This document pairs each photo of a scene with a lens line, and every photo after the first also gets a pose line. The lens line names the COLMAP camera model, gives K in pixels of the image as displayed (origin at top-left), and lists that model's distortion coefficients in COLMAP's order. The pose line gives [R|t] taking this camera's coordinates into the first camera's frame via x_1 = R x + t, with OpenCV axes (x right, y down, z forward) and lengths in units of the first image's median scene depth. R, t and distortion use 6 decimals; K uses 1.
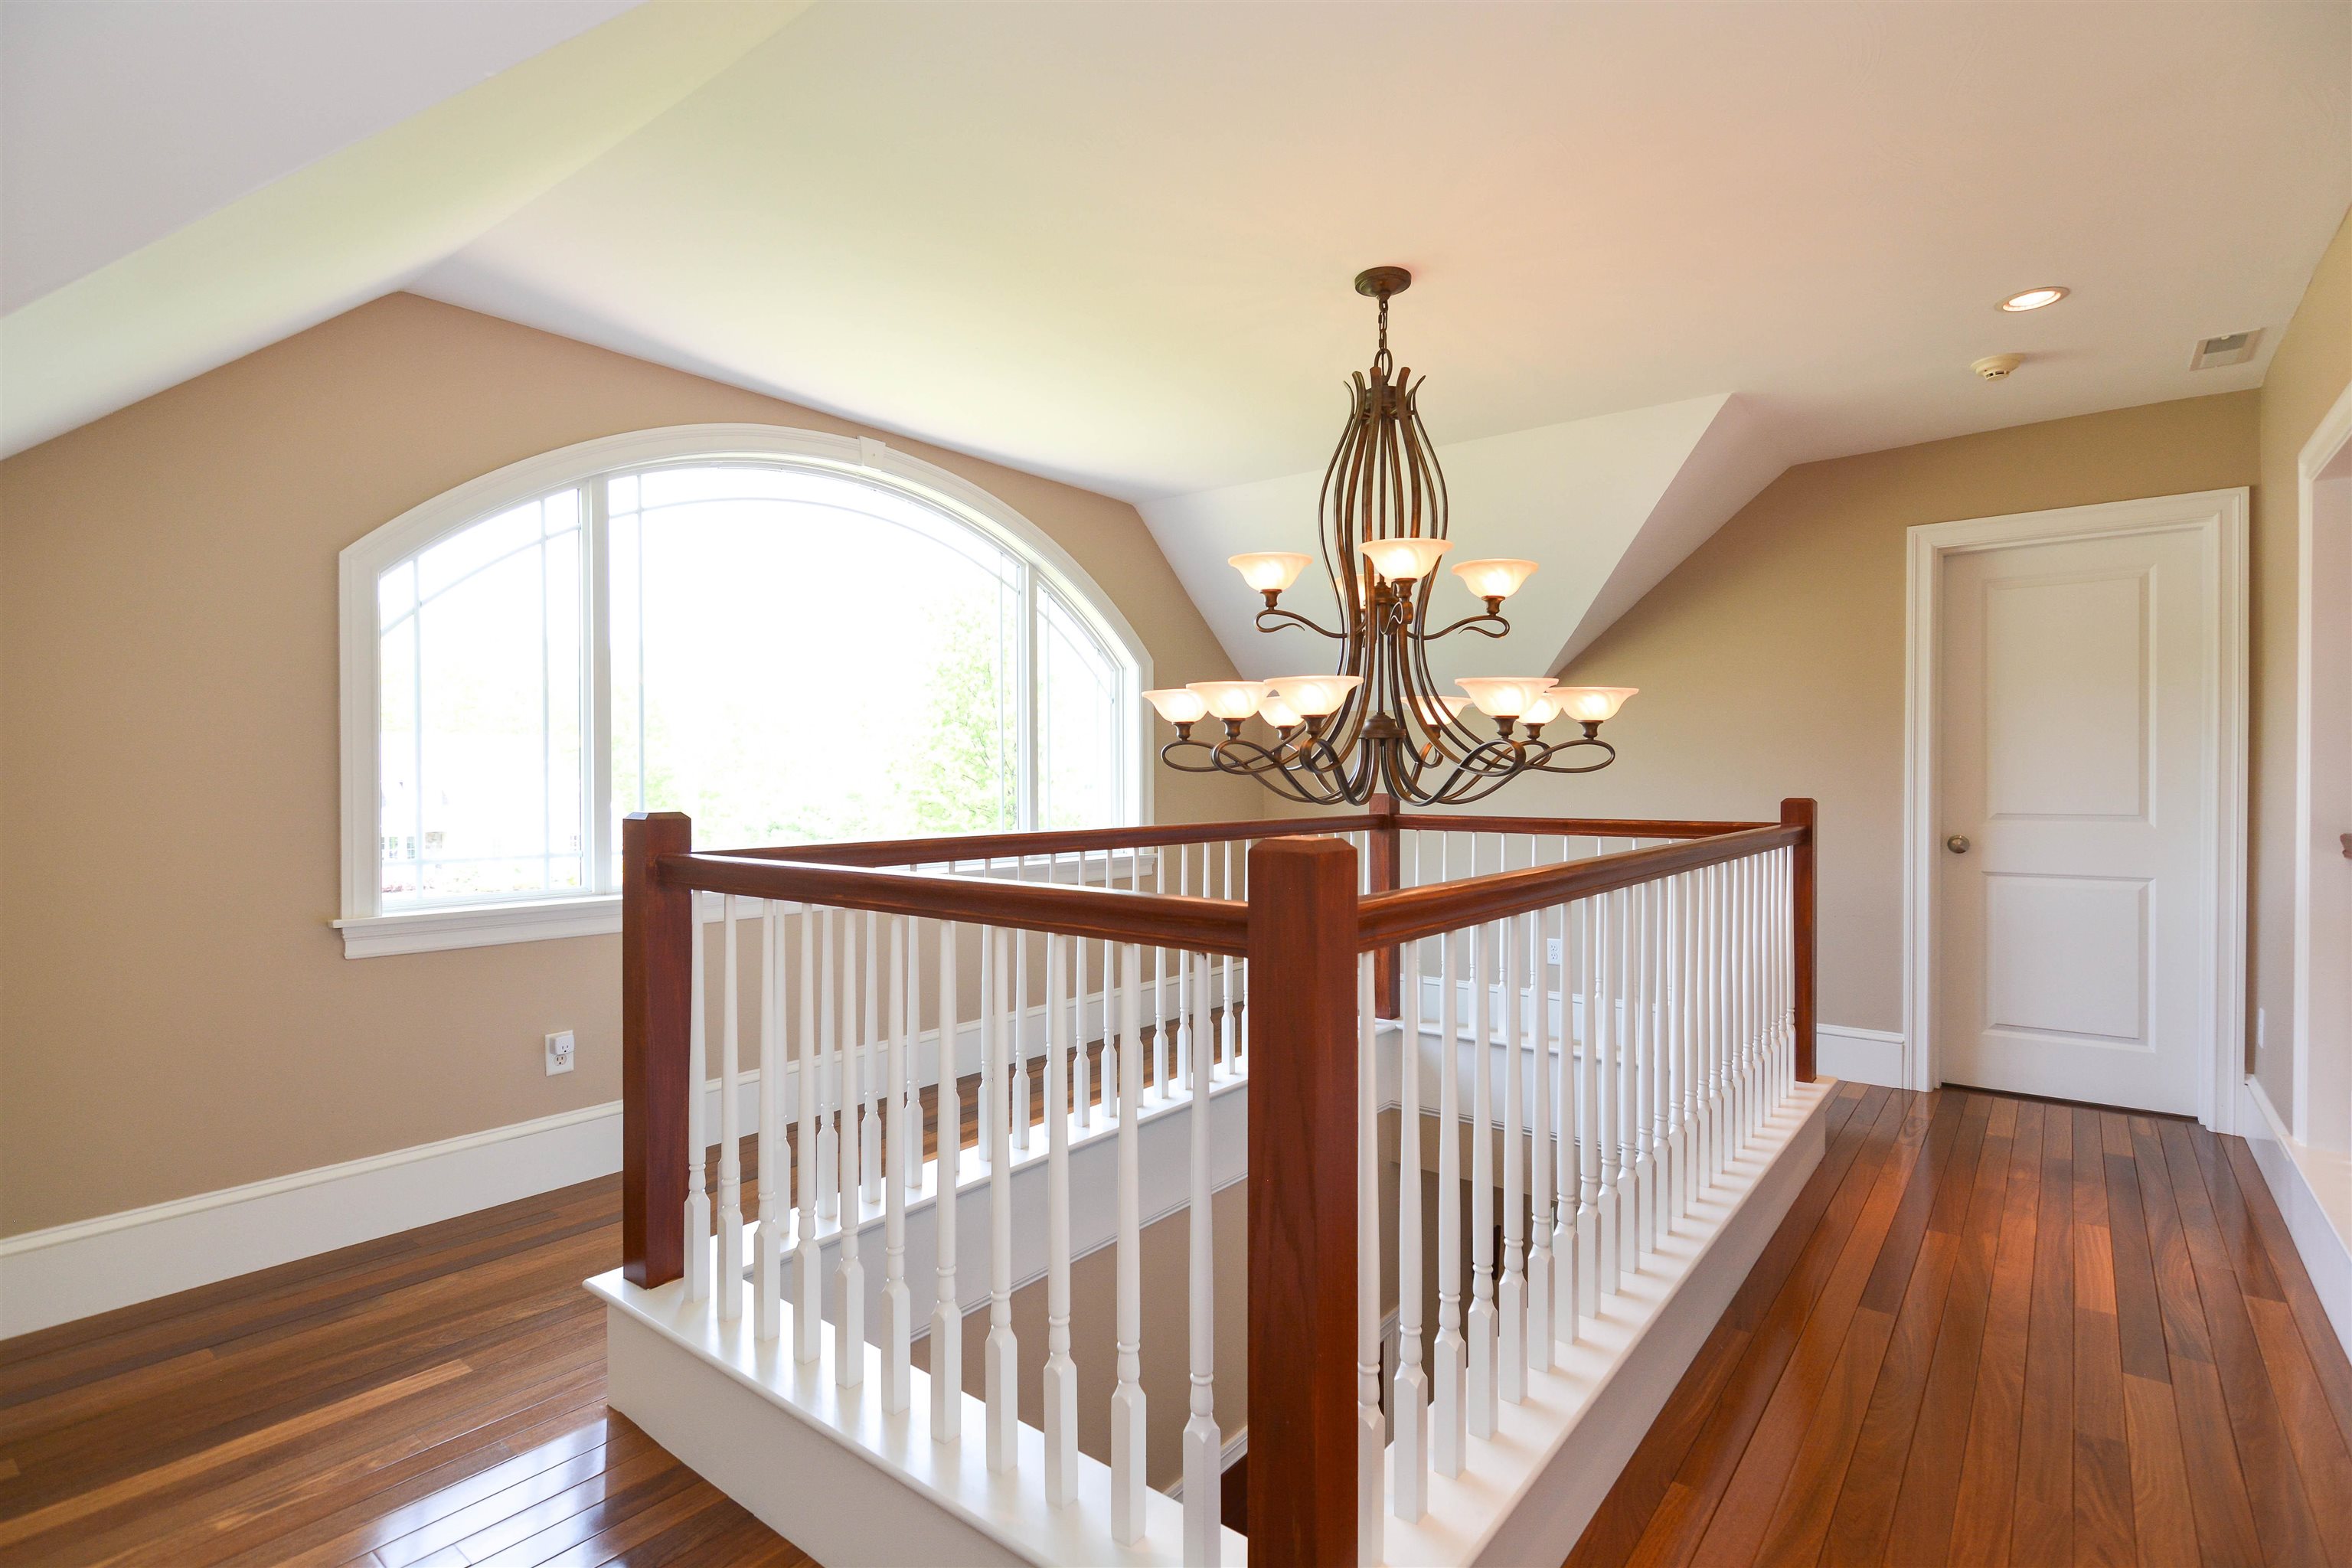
lens RADIAL K [[1132.5, 0, 1179.8], [0, 1132.5, 789.8], [0, 0, 1]] dist [0.025979, -0.018215]
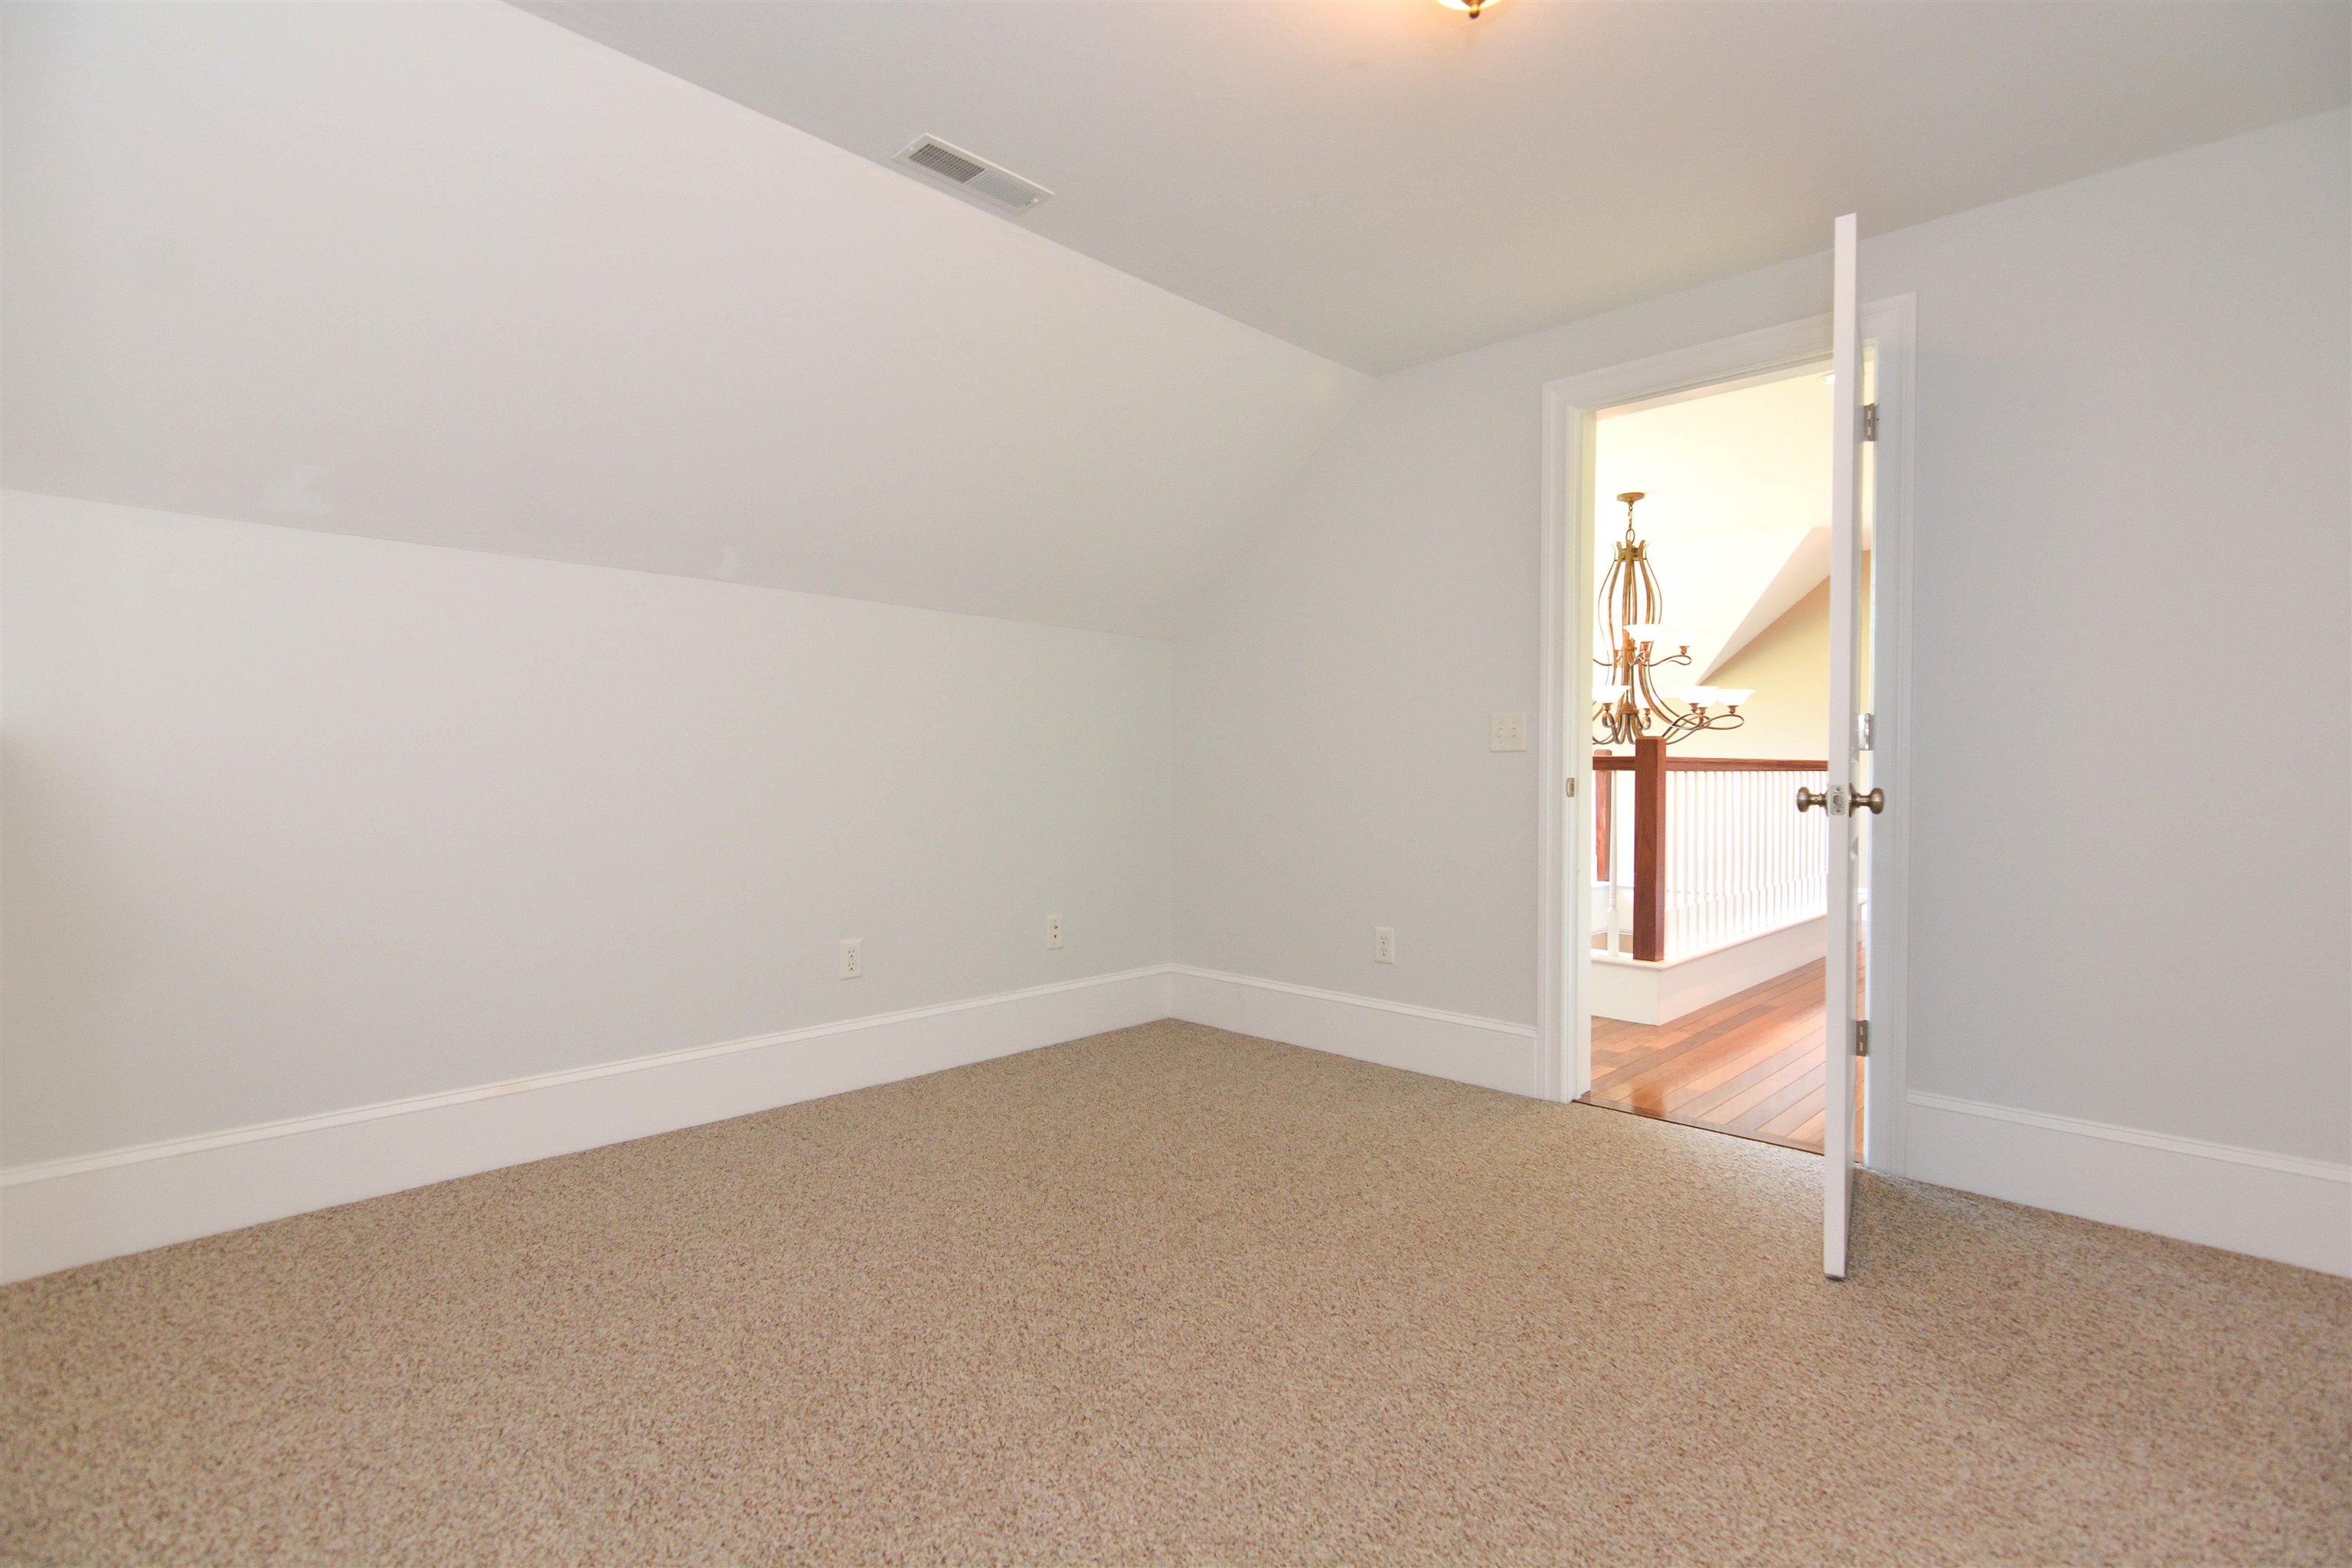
lens RADIAL K [[1132.5, 0, 1179.8], [0, 1132.5, 789.8], [0, 0, 1]] dist [0.025979, -0.018215]
pose [[0.996127, 0.002078, -0.087904, -0.462022], [-0.001603, 0.999984, 0.005473, 0.084640], [0.087913, -0.005311, 0.996114, -1.165057]]
